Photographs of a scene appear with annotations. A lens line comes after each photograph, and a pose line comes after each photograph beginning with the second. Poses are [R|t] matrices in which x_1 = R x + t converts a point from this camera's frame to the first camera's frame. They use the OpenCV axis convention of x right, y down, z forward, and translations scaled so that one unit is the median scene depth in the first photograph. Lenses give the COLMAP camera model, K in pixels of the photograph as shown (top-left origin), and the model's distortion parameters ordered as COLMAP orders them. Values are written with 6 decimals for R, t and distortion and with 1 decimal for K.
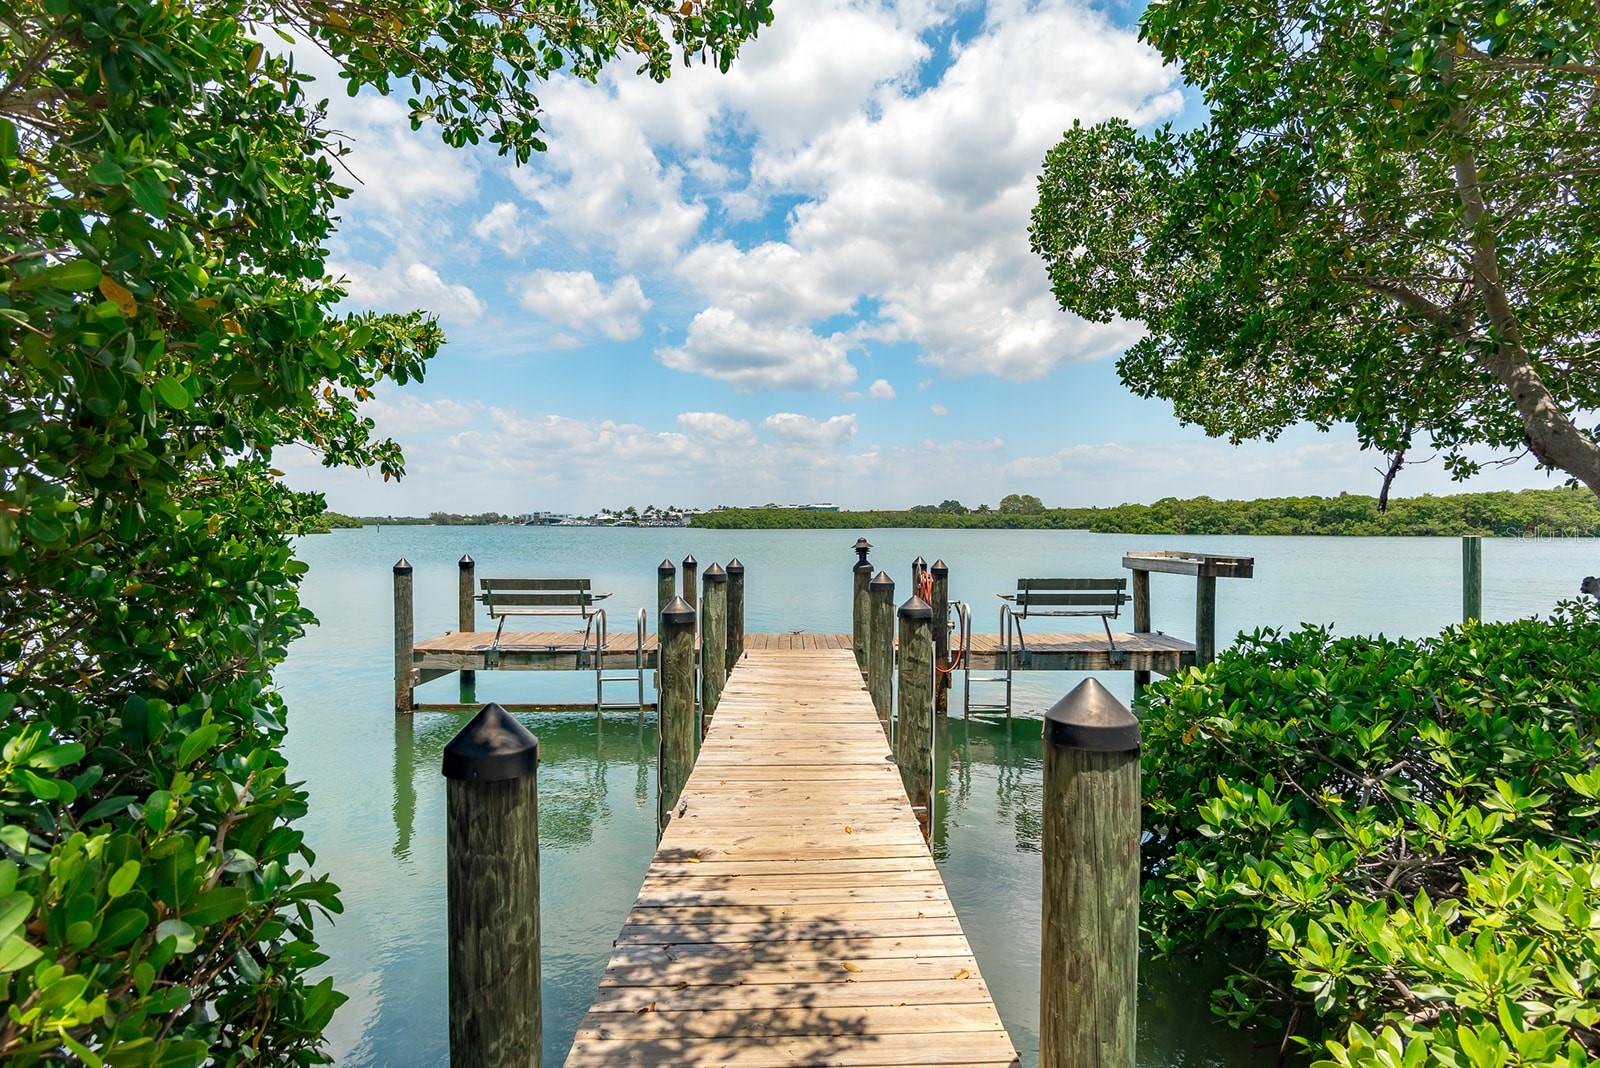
lens RADIAL K [[868.9, 0, 800.0], [0, 868.9, 534.0], [0, 0, 1]] dist [-0.041091, 0.000074]
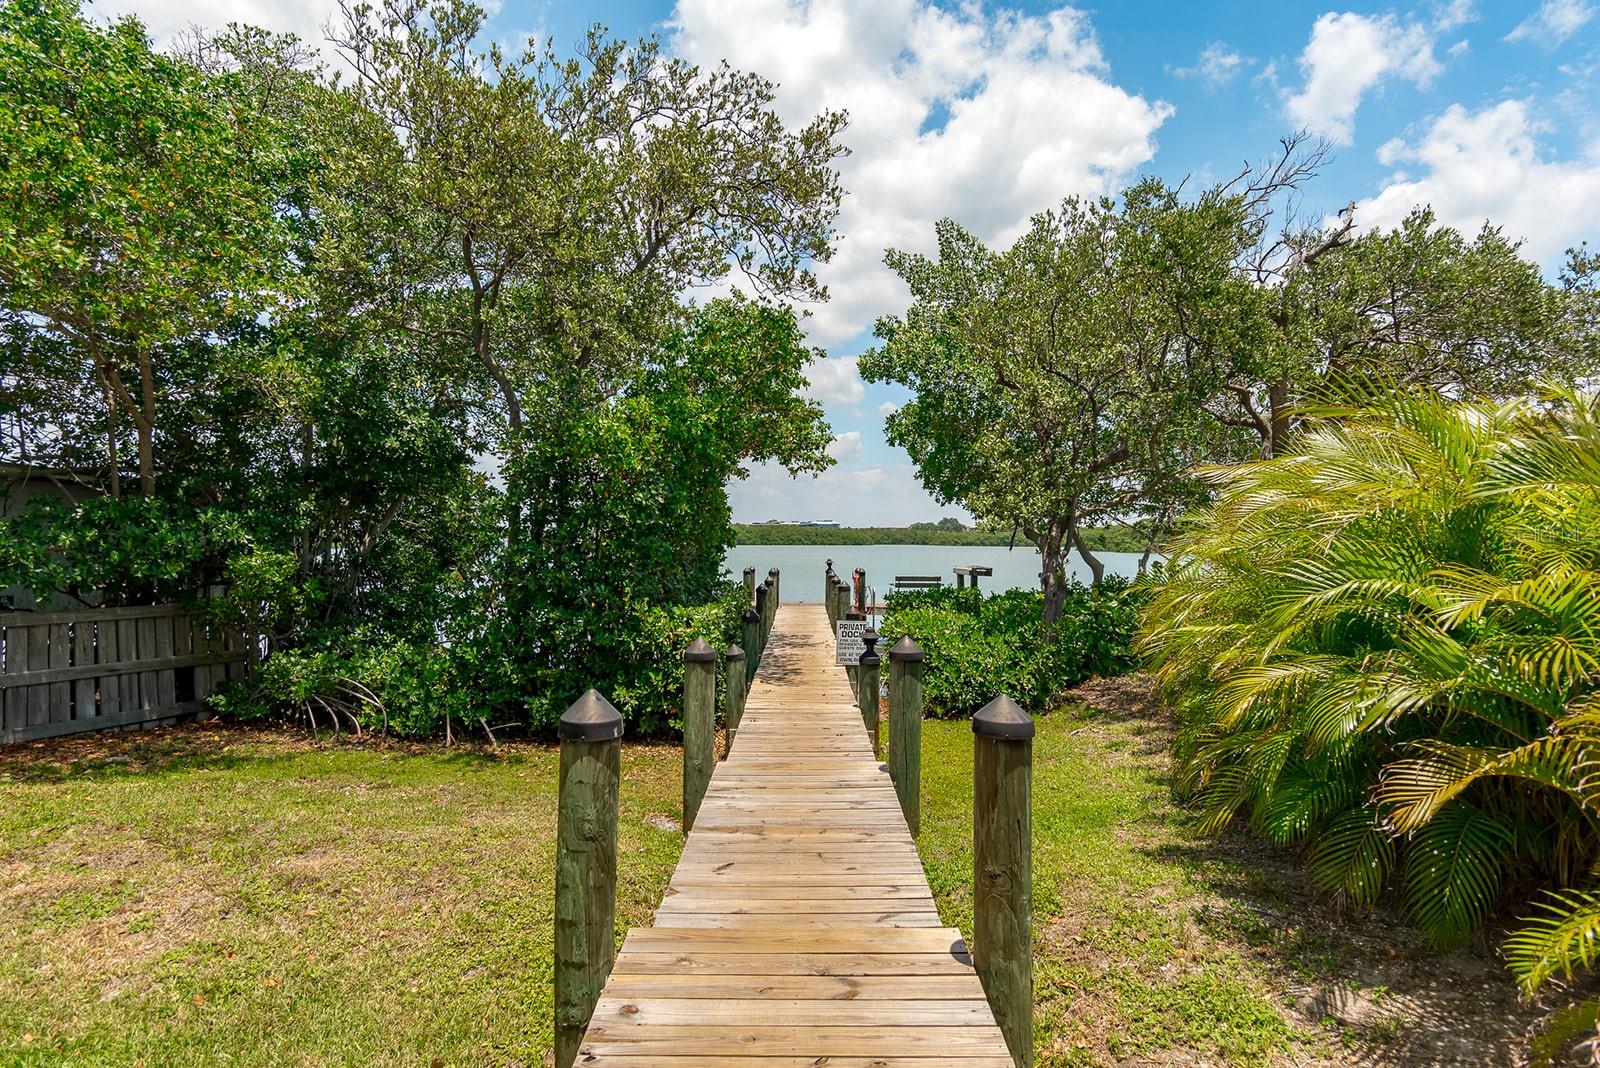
lens RADIAL K [[868.9, 0, 800.0], [0, 868.9, 534.0], [0, 0, 1]] dist [-0.041091, 0.000074]
pose [[0.999985, 0.005245, -0.001430, -0.005727], [-0.005270, 0.999818, -0.018334, -0.018213], [0.001334, 0.018341, 0.999831, -1.291640]]
